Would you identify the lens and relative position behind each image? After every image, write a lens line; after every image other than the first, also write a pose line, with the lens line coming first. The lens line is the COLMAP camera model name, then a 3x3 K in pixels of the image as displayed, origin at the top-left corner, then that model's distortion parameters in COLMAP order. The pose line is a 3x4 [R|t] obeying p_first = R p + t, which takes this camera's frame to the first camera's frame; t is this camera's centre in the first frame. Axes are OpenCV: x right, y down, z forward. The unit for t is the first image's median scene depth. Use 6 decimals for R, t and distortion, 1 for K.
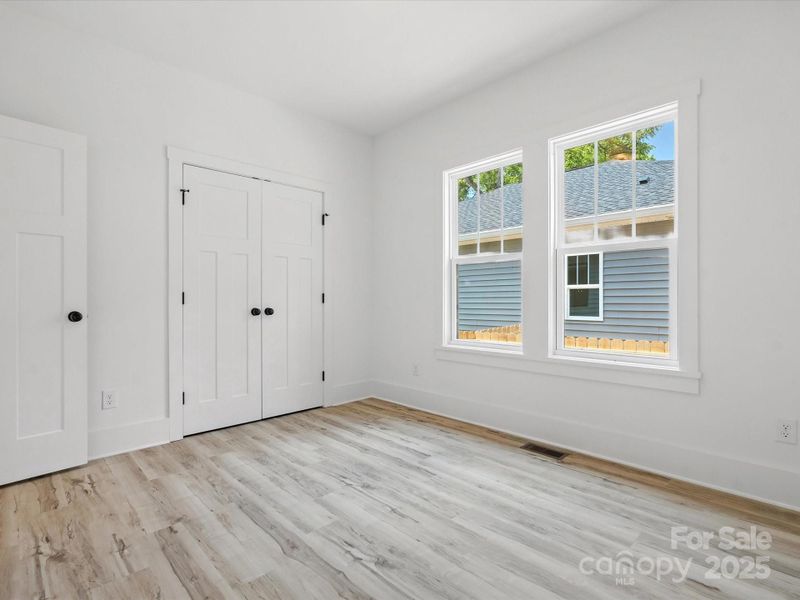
lens RADIAL K [[401.4, 0, 399.9], [0, 401.4, 303.2], [0, 0, 1]] dist [-0.000517, -0.000602]
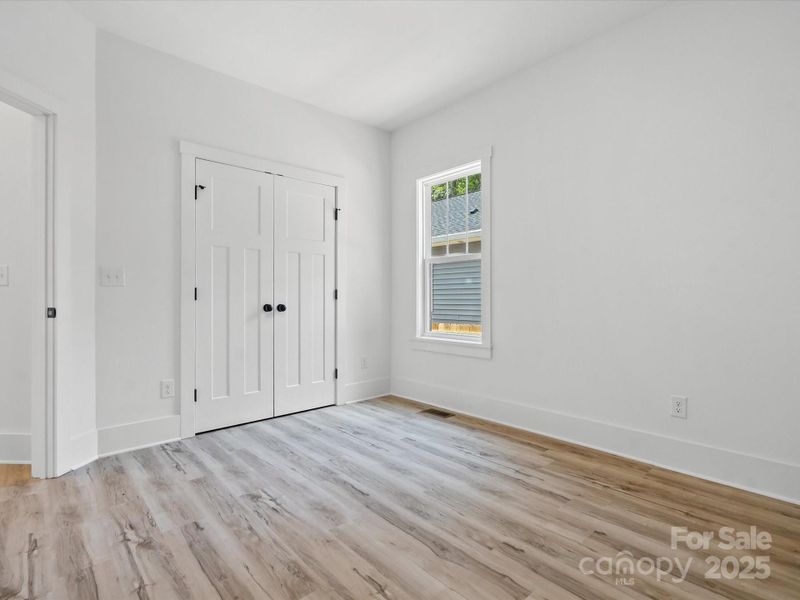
lens RADIAL K [[401.4, 0, 399.9], [0, 401.4, 303.2], [0, 0, 1]] dist [-0.000517, -0.000602]
pose [[0.999268, -0.002662, -0.038165, 0.110057], [0.003029, 0.999950, 0.009572, 0.000555], [0.038138, -0.009681, 0.999226, -0.115476]]
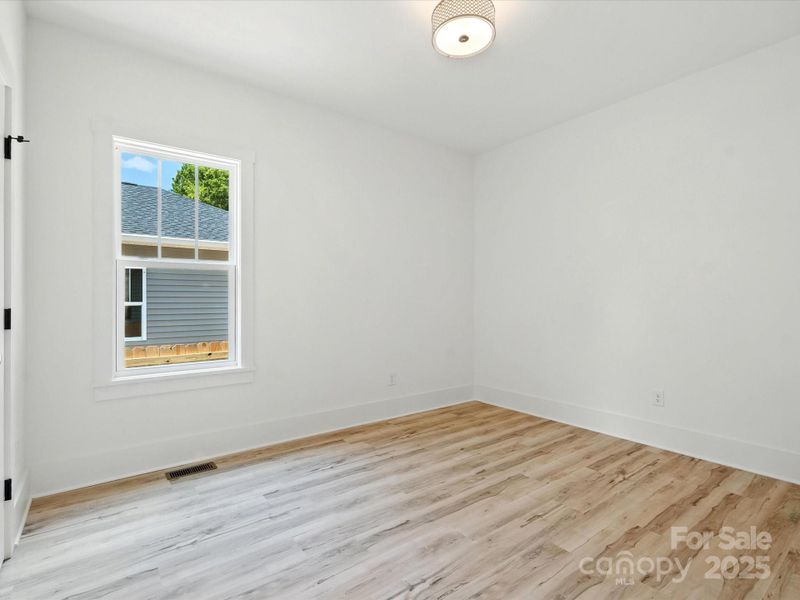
lens RADIAL K [[401.4, 0, 399.9], [0, 401.4, 303.2], [0, 0, 1]] dist [-0.000517, -0.000602]
pose [[0.125472, -0.004951, 0.992085, -0.574769], [0.007487, 0.999964, 0.004043, -0.033057], [-0.992069, 0.006921, 0.125505, 0.434127]]
